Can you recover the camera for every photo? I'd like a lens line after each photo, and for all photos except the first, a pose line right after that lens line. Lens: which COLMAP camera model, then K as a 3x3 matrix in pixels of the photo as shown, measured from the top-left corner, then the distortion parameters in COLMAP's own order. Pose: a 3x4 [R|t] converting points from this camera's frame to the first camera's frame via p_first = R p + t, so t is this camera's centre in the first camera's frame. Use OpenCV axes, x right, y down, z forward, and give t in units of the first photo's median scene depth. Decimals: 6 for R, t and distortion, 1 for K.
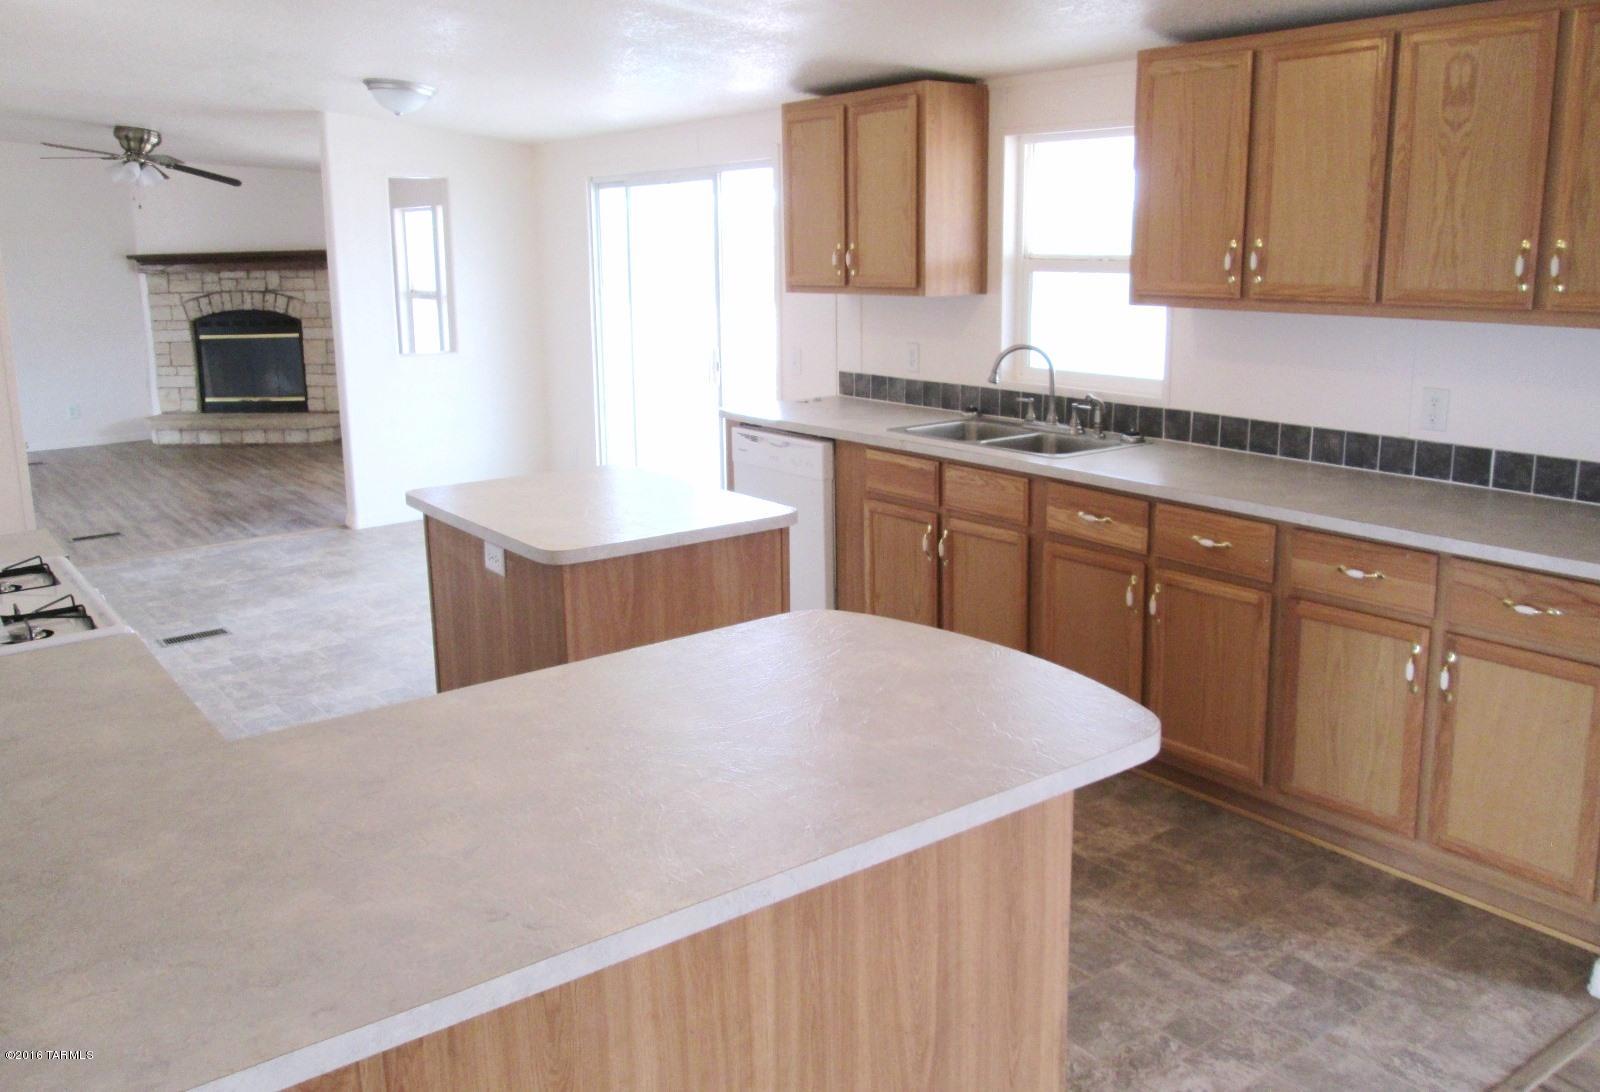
lens RADIAL K [[1294.7, 0, 804.6], [0, 1294.7, 545.4], [0, 0, 1]] dist [-0.032204, 0.011033]
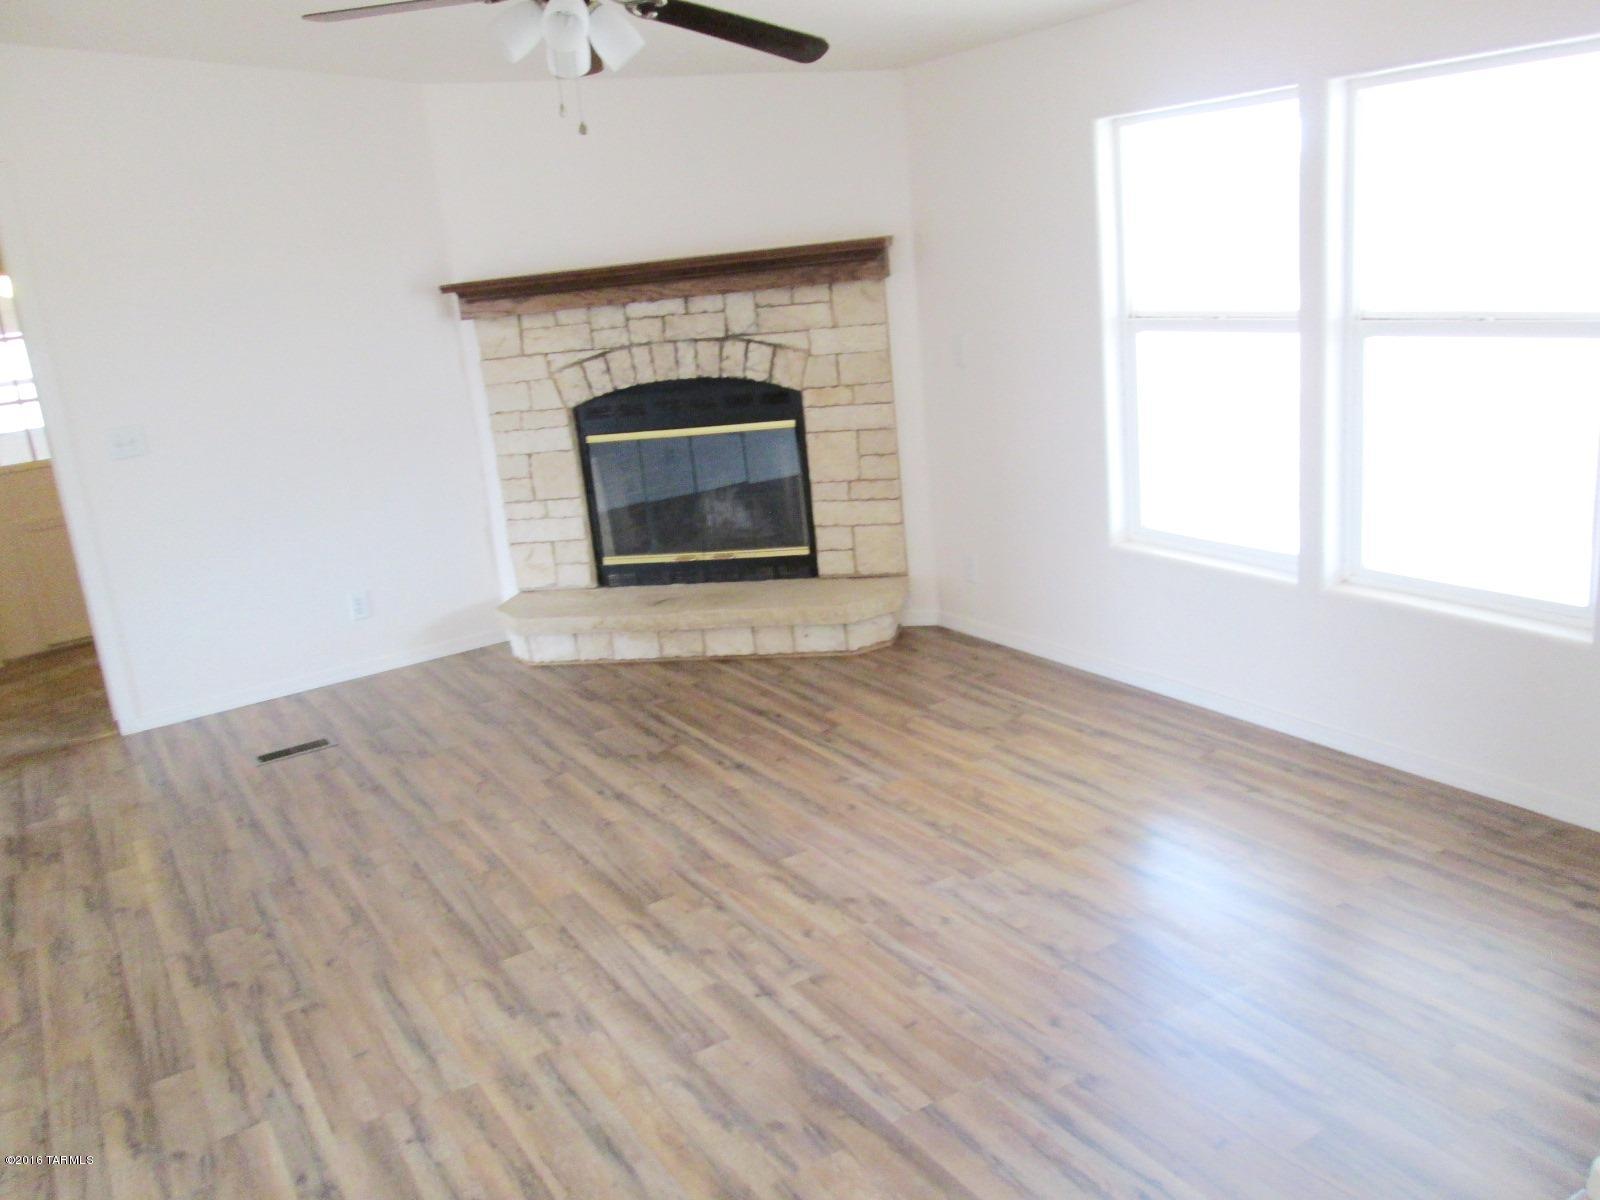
lens RADIAL K [[1283.0, 0, 795.4], [0, 1283.0, 610.1], [0, 0, 1]] dist [0.006960, 0.015671]
pose [[0.991558, -0.056313, -0.116799, -0.340029], [0.061499, 0.997253, 0.041280, -0.112854], [0.114154, -0.048115, 0.992297, 0.515402]]
